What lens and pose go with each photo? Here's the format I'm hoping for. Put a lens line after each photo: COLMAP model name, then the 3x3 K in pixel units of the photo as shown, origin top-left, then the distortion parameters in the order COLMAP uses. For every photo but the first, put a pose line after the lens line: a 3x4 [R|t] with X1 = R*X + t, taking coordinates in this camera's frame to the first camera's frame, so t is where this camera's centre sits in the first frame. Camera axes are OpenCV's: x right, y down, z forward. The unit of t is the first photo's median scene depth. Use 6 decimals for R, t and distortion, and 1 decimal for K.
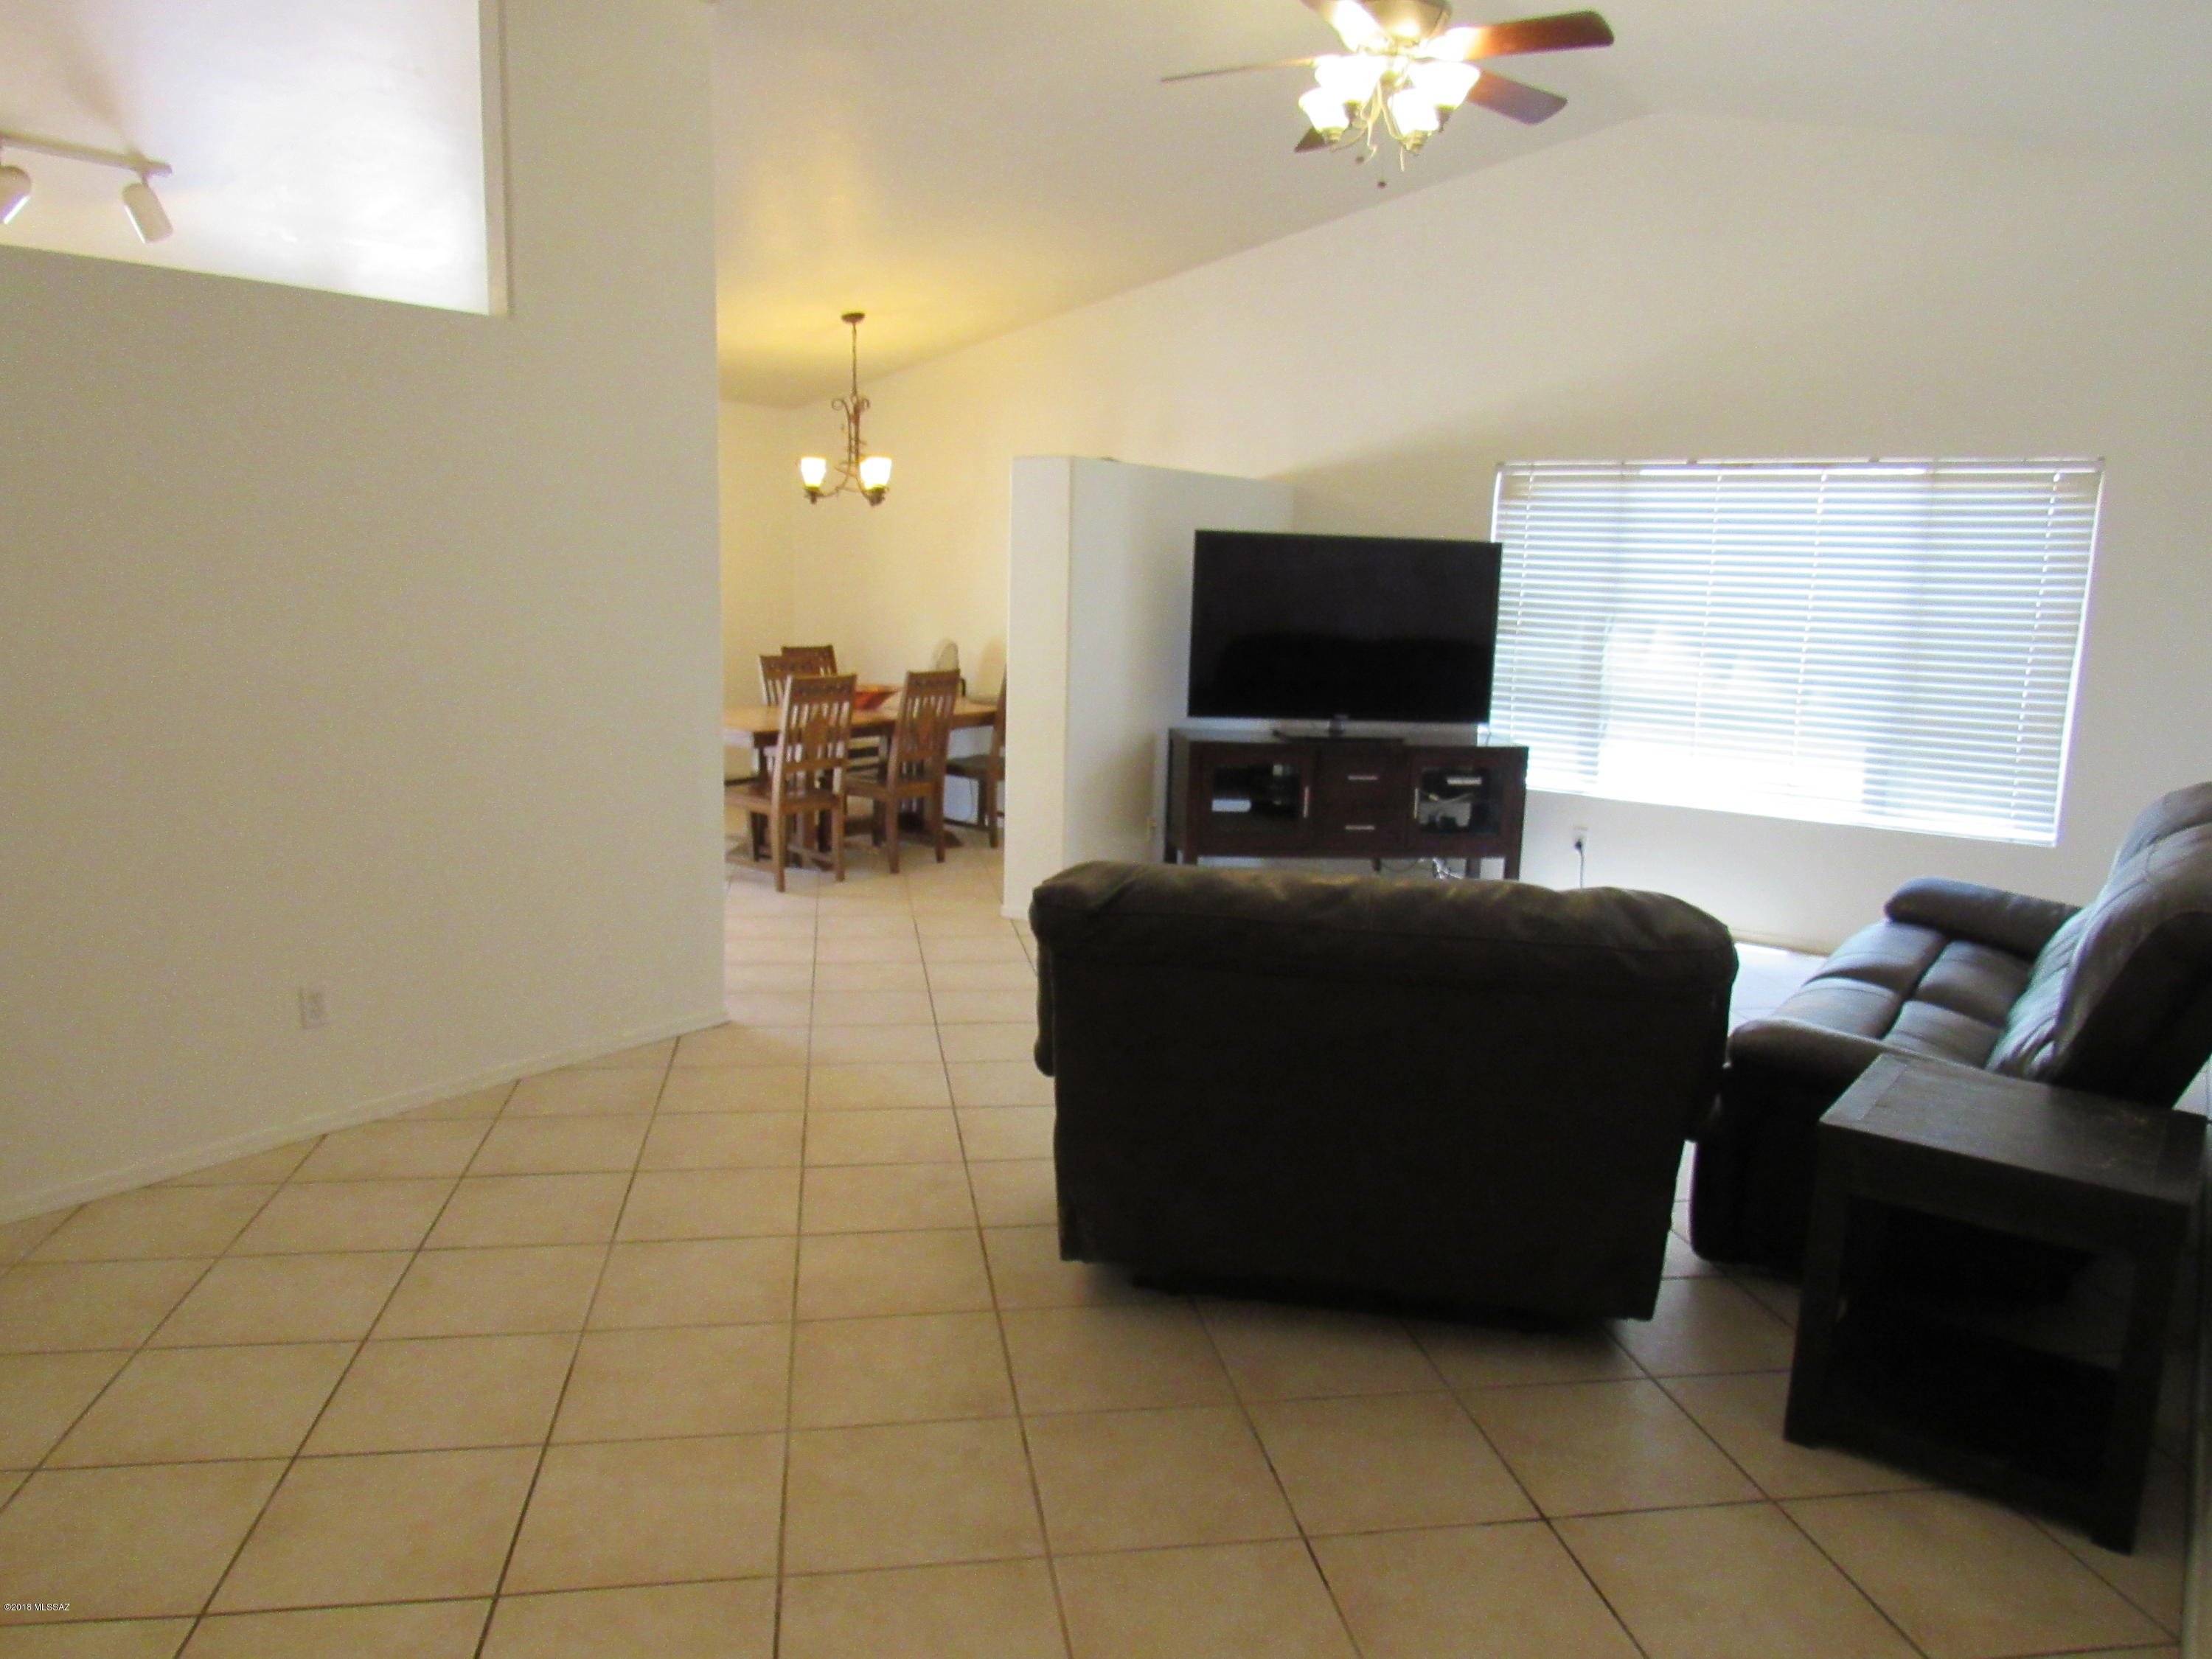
lens RADIAL K [[1588.7, 0, 1093.7], [0, 1588.7, 815.5], [0, 0, 1]] dist [-0.008582, -0.003330]
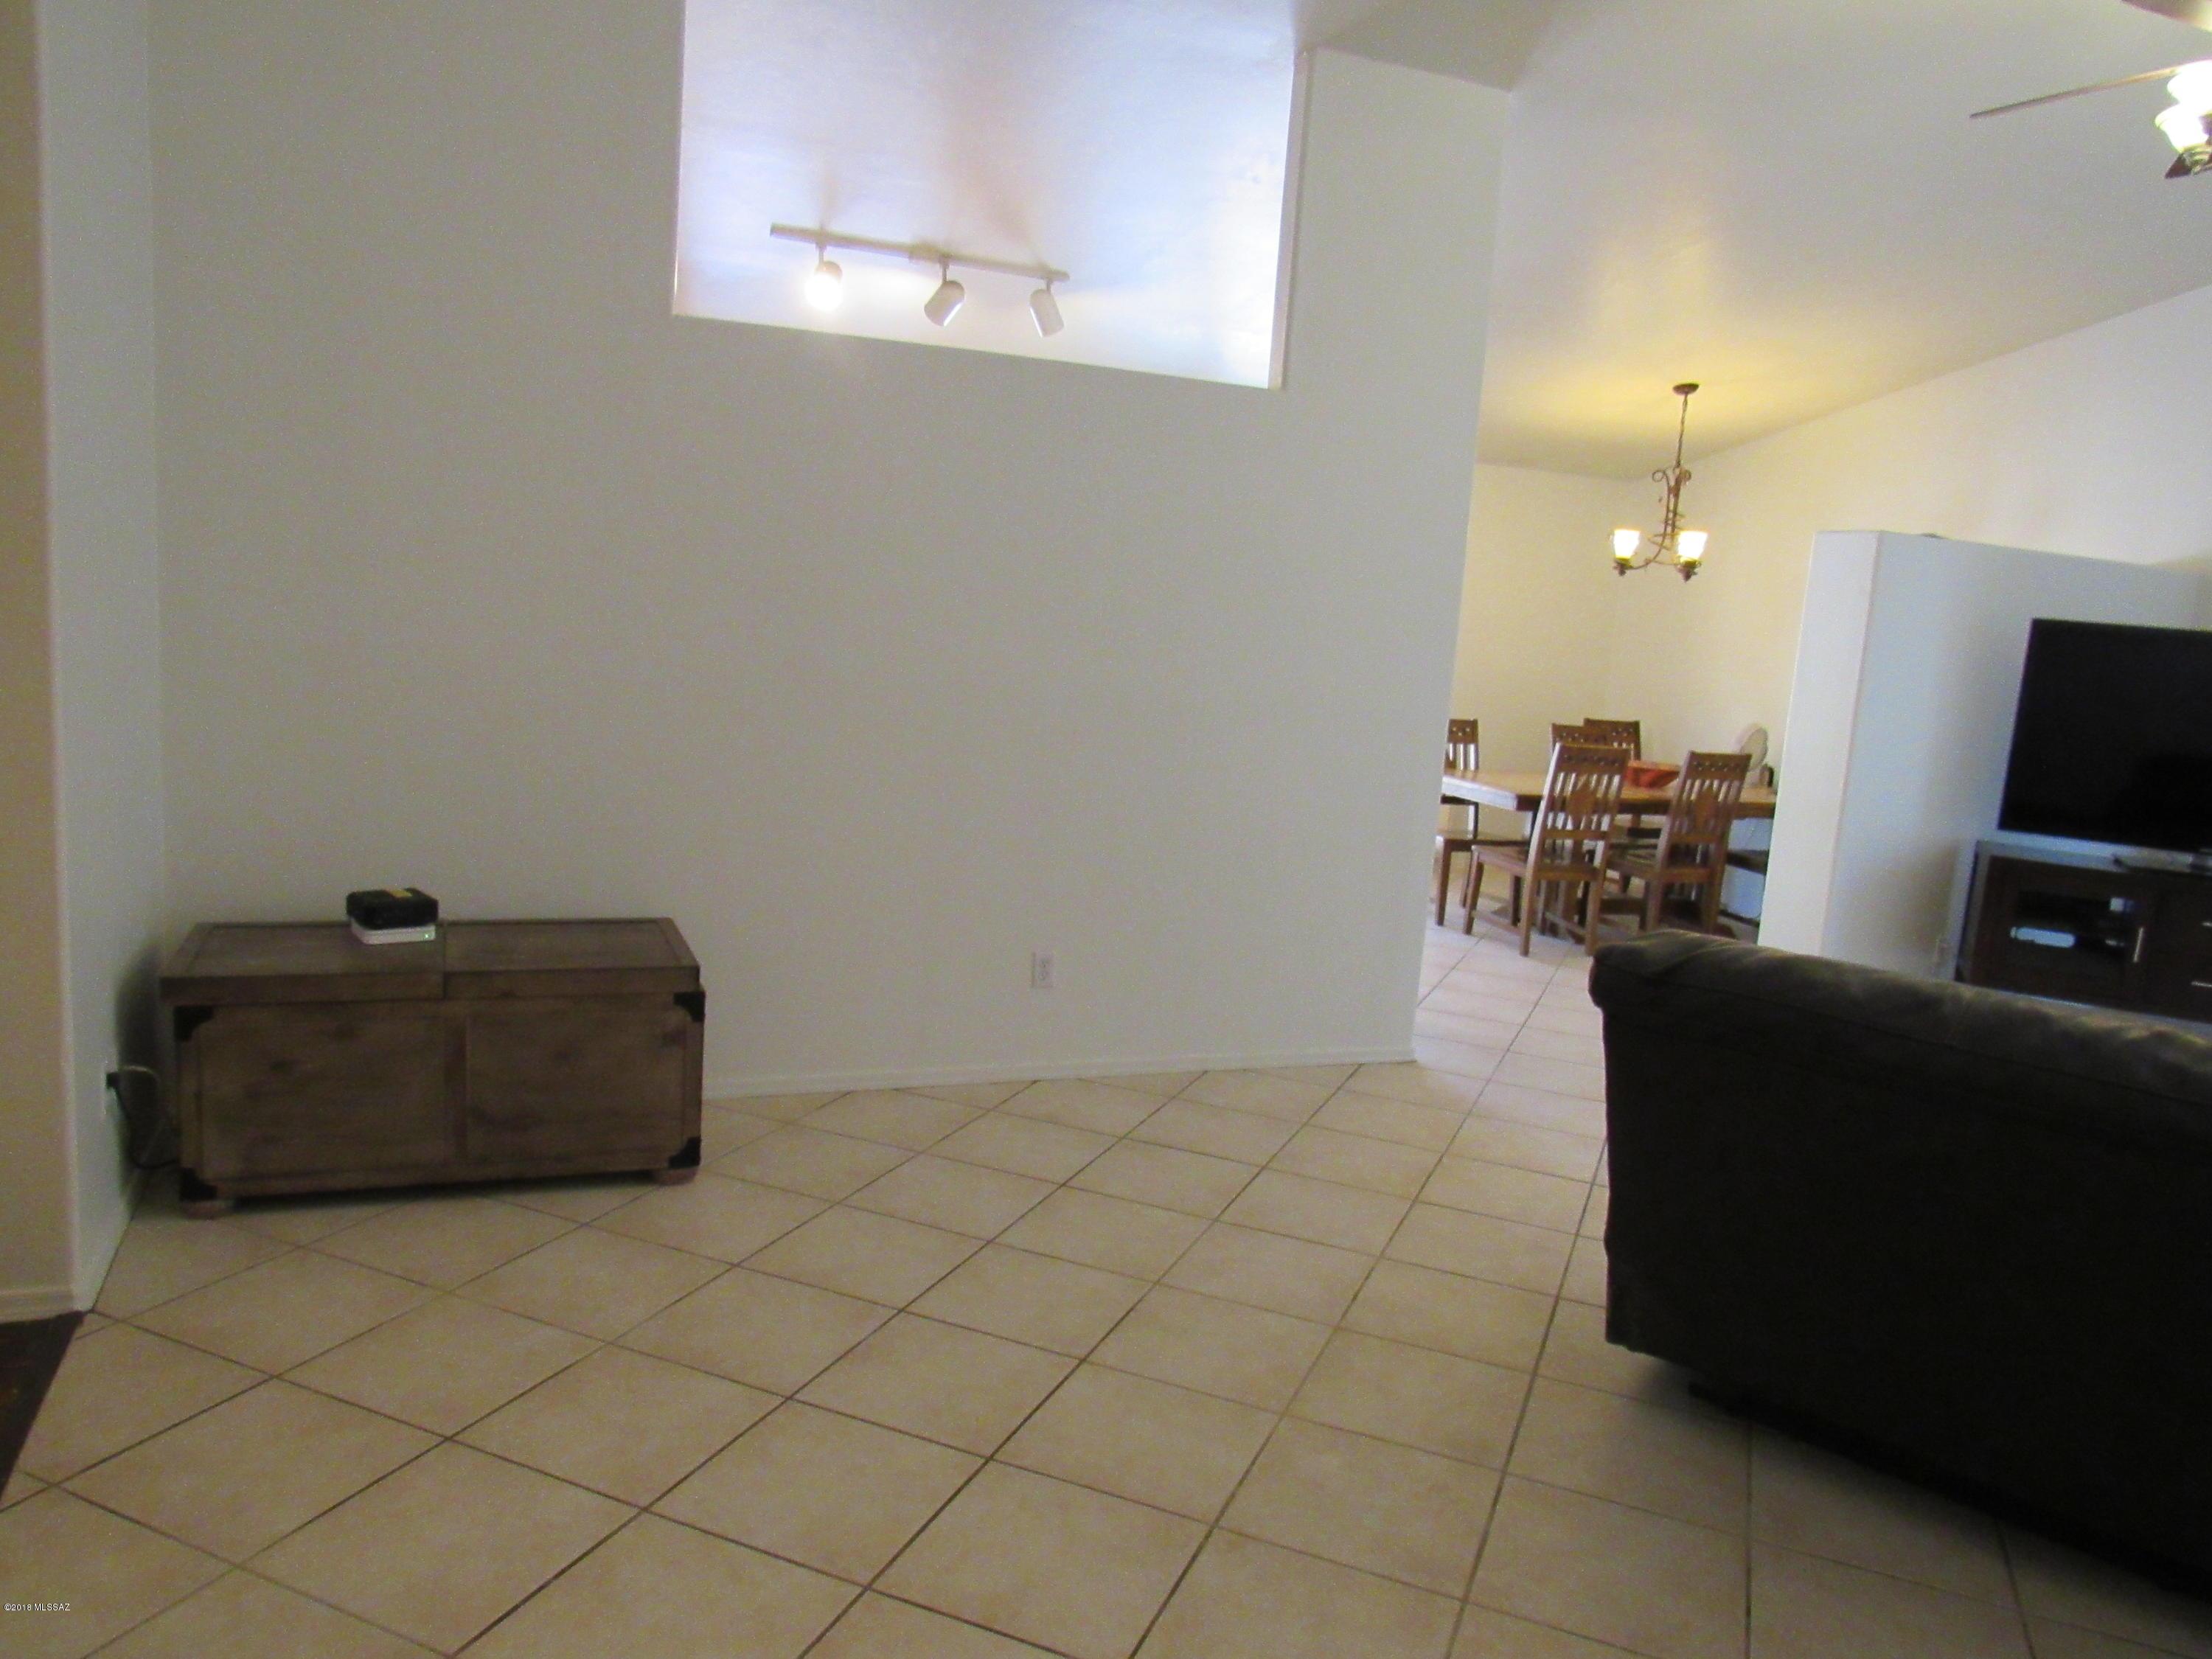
lens RADIAL K [[1585.4, 0, 1106.0], [0, 1585.4, 829.5], [0, 0, 1]] dist [-0.017565, 0.001056]
pose [[0.853634, 0.116482, -0.507682, 0.080828], [-0.136317, 0.990663, -0.001913, 0.007230], [0.502719, 0.070839, 0.861543, -0.000352]]
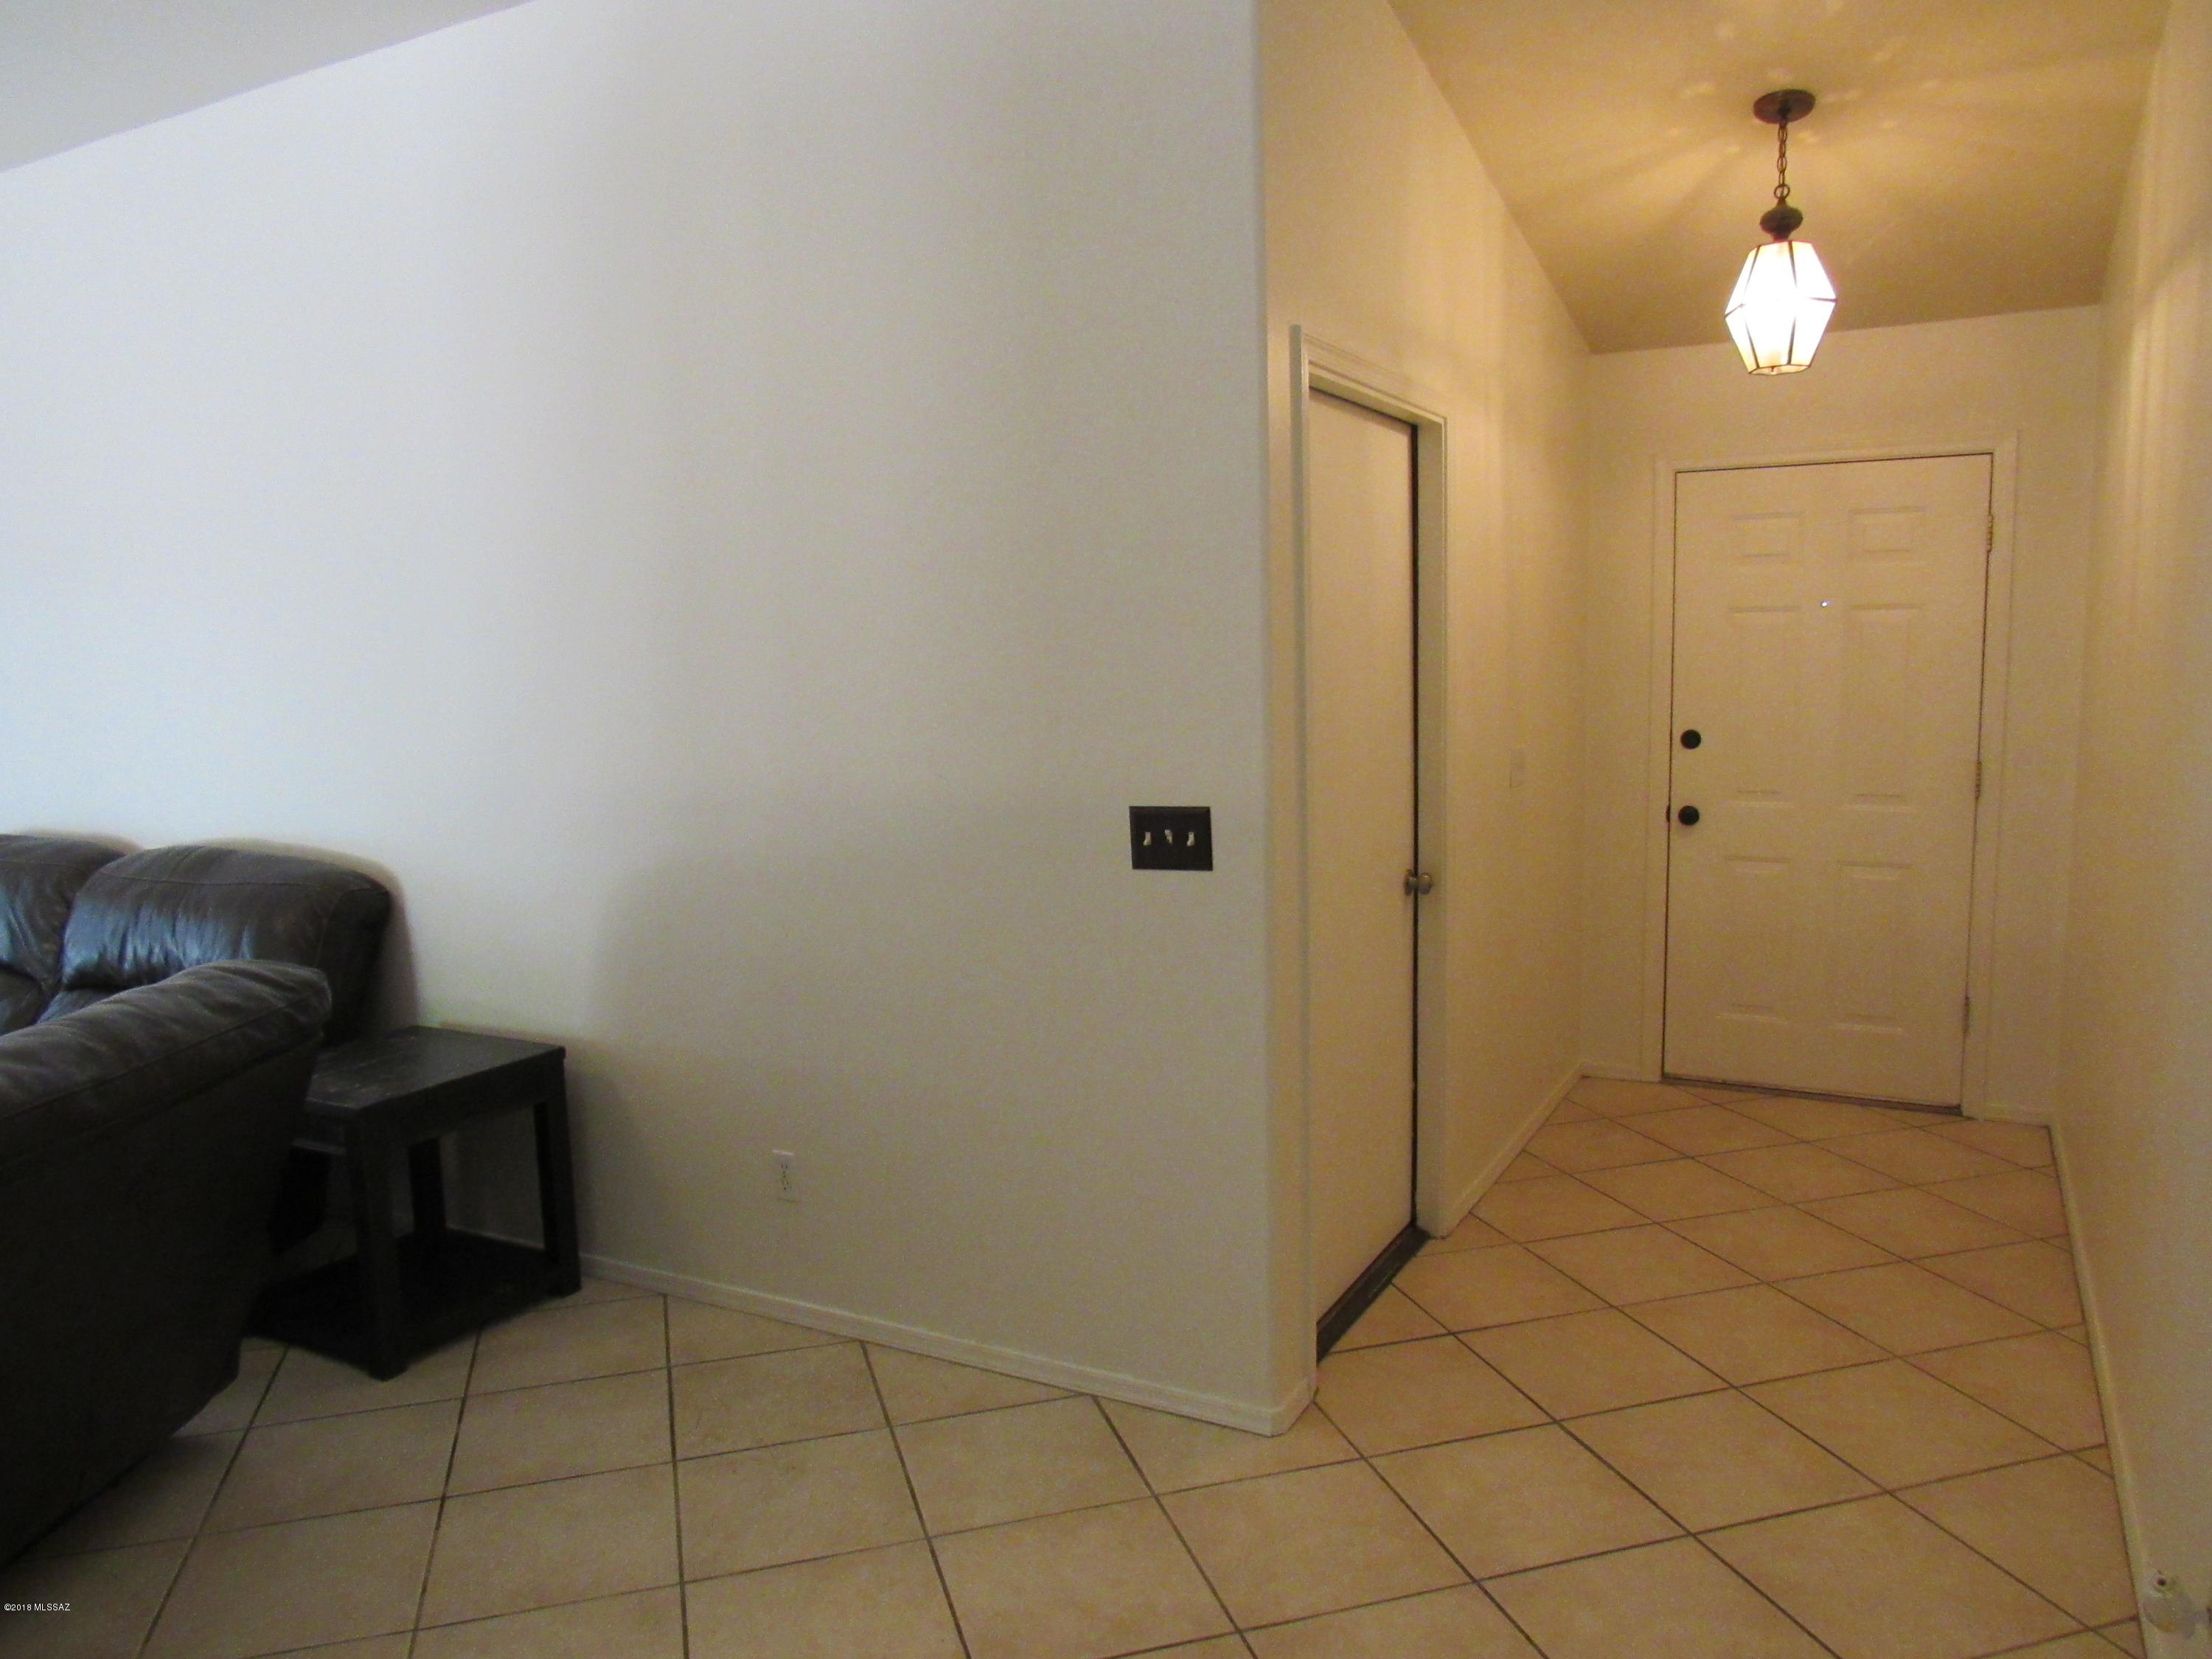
lens RADIAL K [[1585.4, 0, 1106.0], [0, 1585.4, 829.5], [0, 0, 1]] dist [-0.017565, 0.001056]
pose [[-0.117954, -0.153499, 0.981084, -0.294097], [0.189448, 0.966356, 0.173972, -0.042808], [-0.974780, 0.206385, -0.084905, 0.203126]]
